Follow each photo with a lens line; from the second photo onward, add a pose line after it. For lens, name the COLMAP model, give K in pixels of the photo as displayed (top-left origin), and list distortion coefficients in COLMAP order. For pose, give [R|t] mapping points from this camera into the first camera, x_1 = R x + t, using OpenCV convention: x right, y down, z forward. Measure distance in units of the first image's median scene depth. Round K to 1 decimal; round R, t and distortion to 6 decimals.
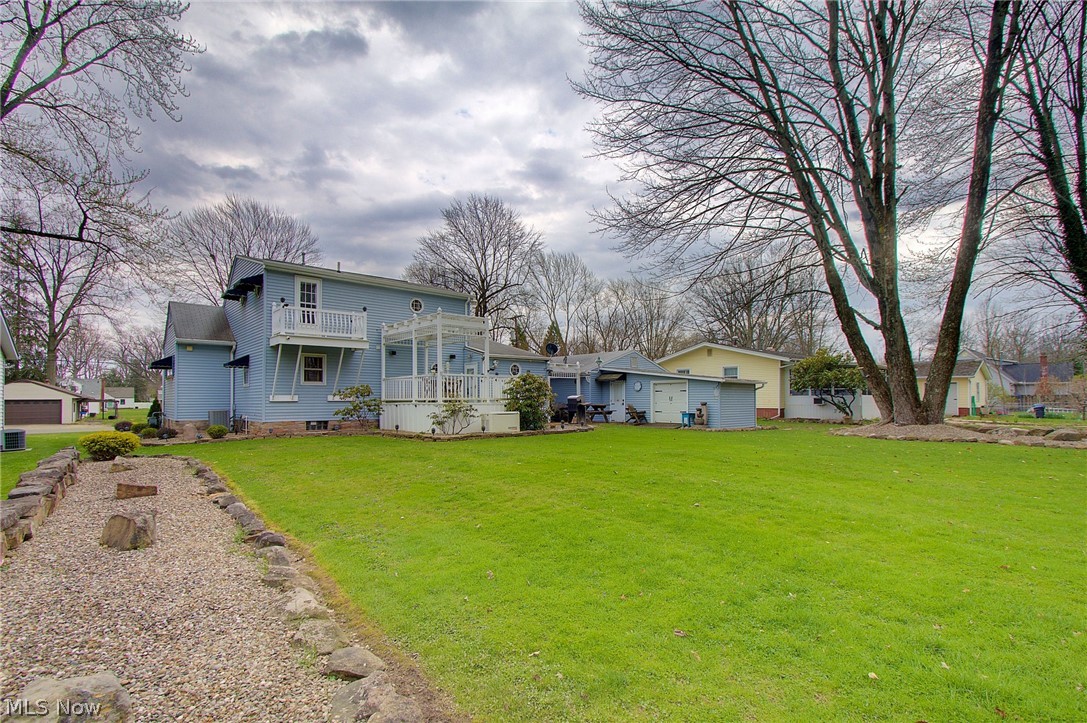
lens RADIAL K [[506.1, 0, 543.5], [0, 506.1, 361.5], [0, 0, 1]] dist [0.001763, 0.000632]
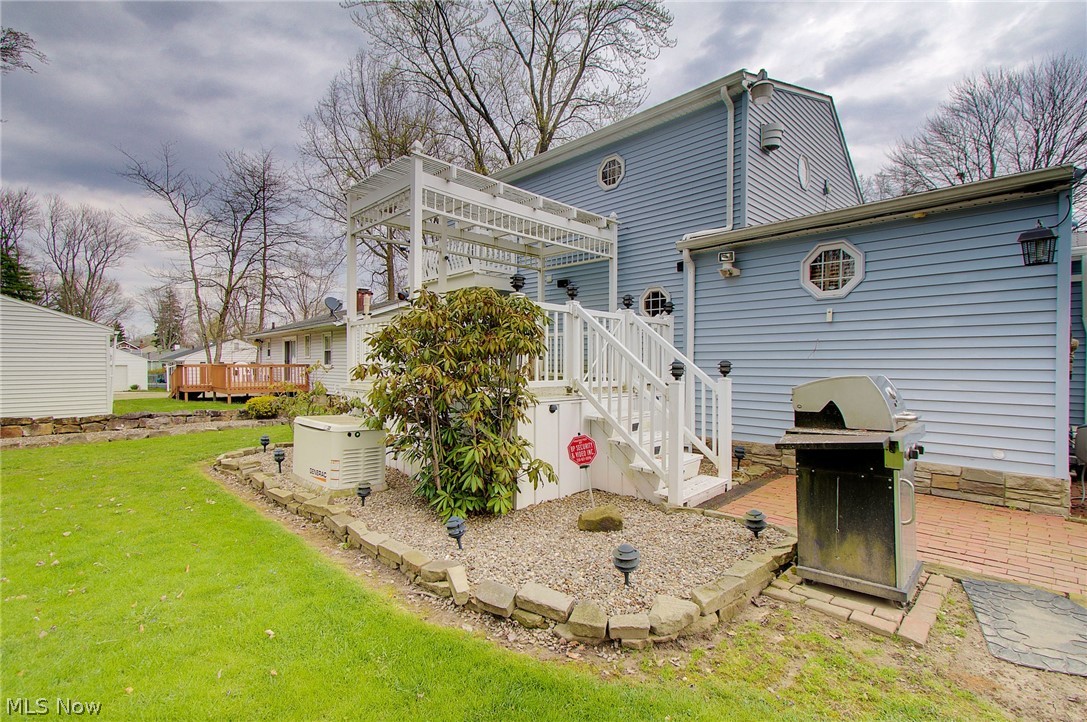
lens RADIAL K [[506.1, 0, 543.5], [0, 506.1, 361.0], [0, 0, 1]] dist [0.001763, 0.000632]
pose [[0.050986, -0.001158, -0.998699, 0.224568], [0.072108, 0.997394, 0.002525, 0.059621], [0.996093, -0.072143, 0.050937, 0.970178]]
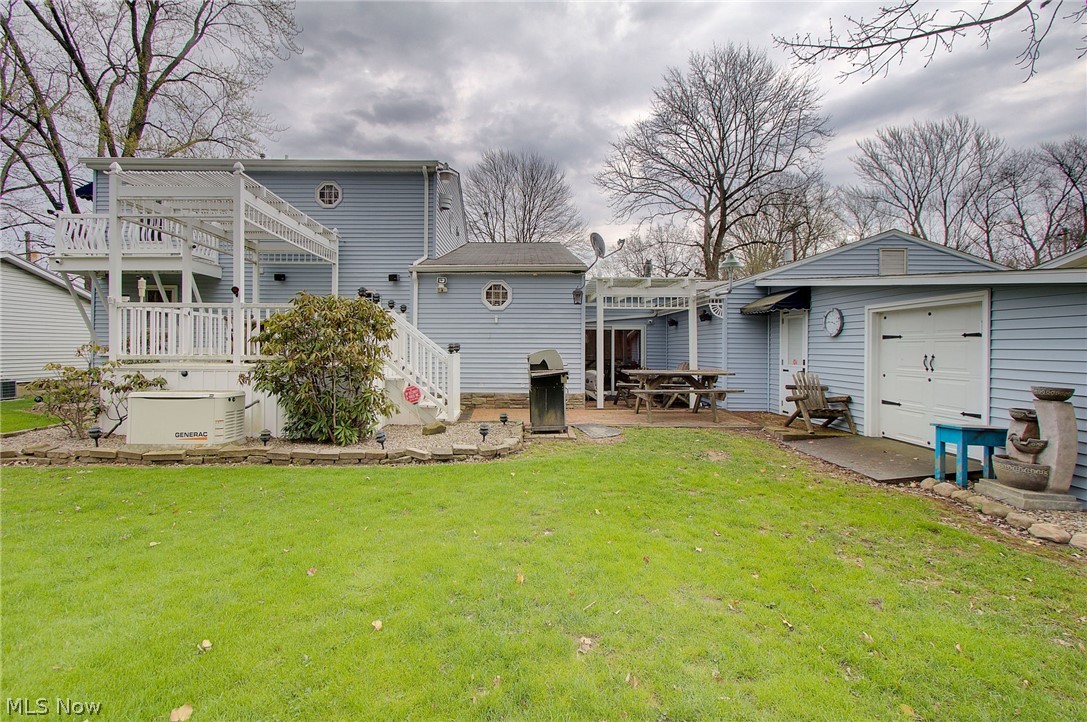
lens RADIAL K [[498.4, 0, 516.9], [0, 498.4, 342.5], [0, 0, 1]] dist [0.000814, 0.000575]
pose [[0.740663, -0.001232, -0.671875, 0.320739], [0.044915, 0.997852, 0.047683, 0.046026], [0.670374, -0.065494, 0.739128, 0.764189]]
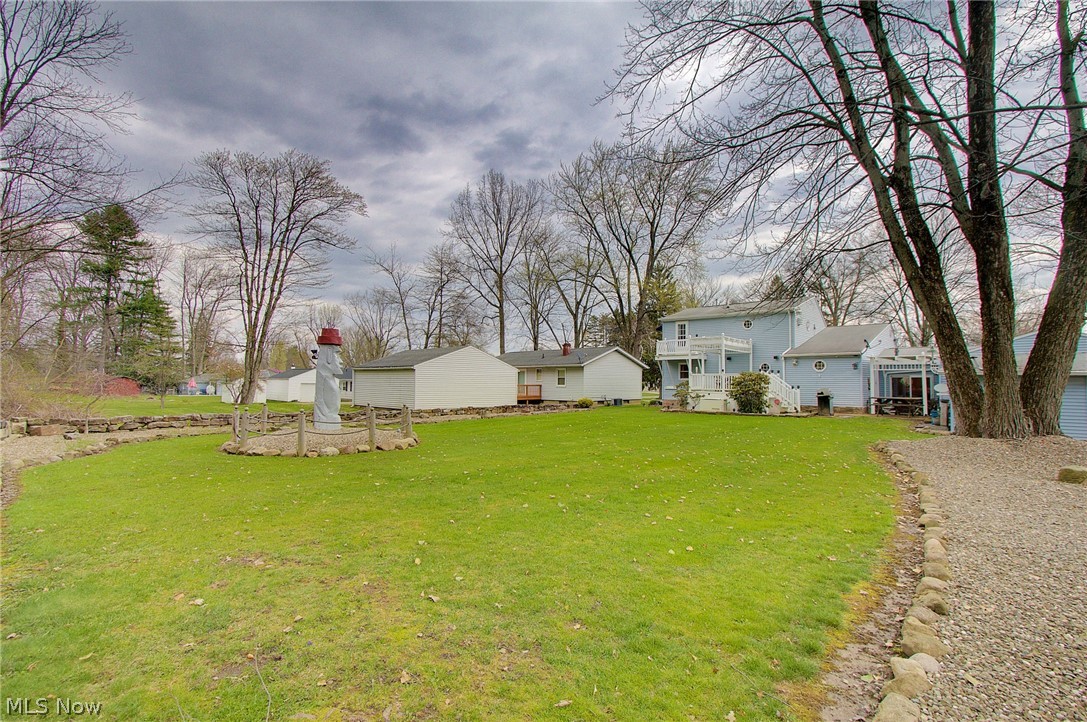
lens RADIAL K [[506.1, 0, 543.5], [0, 506.1, 361.0], [0, 0, 1]] dist [0.001763, 0.000632]
pose [[0.096449, -0.037435, -0.994634, 1.204633], [0.067390, 0.997245, -0.030999, -0.000347], [0.993054, -0.064038, 0.098706, 0.297104]]
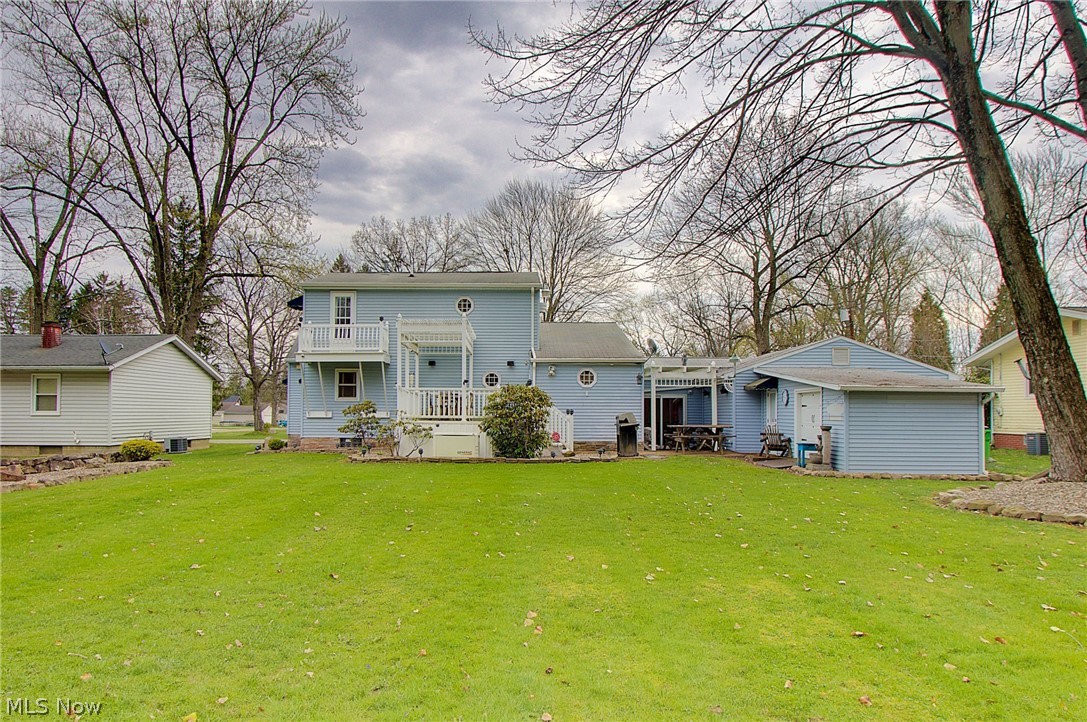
lens RADIAL K [[750.4, 0, 509.0], [0, 750.4, 364.7], [0, 0, 1]] dist [-0.037365, 0.000851]
pose [[0.733772, -0.037599, -0.678355, 0.700957], [0.045544, 0.998944, -0.006103, -0.000871], [0.677867, -0.026417, 0.734709, 0.137619]]
